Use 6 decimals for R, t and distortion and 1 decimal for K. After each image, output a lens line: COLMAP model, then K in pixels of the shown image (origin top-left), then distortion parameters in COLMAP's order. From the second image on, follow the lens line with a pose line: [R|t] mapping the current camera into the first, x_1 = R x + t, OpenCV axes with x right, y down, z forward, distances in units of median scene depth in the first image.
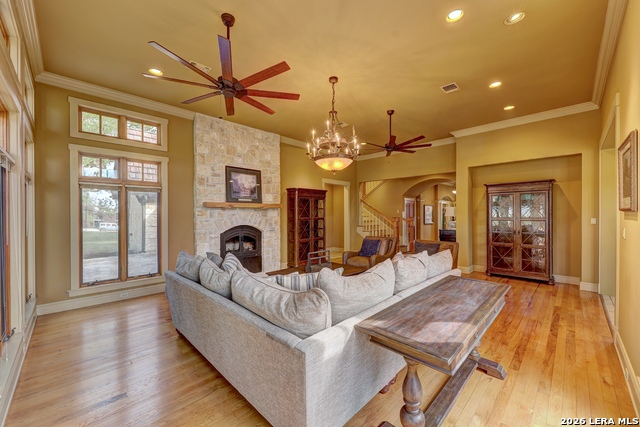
lens RADIAL K [[253.7, 0, 320.0], [0, 253.7, 213.5], [0, 0, 1]] dist [-0.000104, -0.000016]
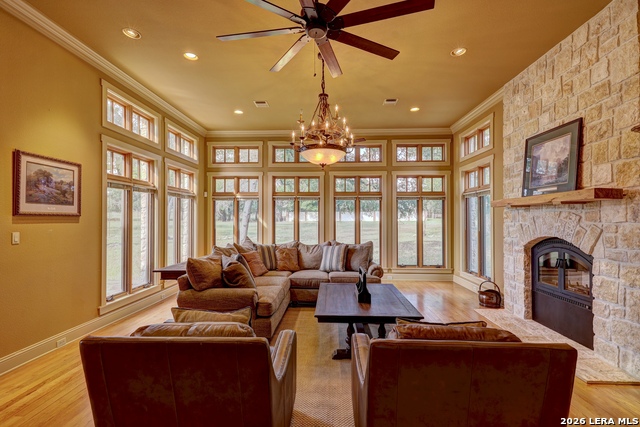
lens RADIAL K [[312.4, 0, 320.0], [0, 312.4, 213.5], [0, 0, 1]] dist [0.006363, -0.000494]
pose [[-0.735916, -0.010569, -0.676990, 0.520443], [0.004877, 0.999769, -0.020909, 0.008580], [0.677055, -0.018689, -0.735695, 1.206205]]
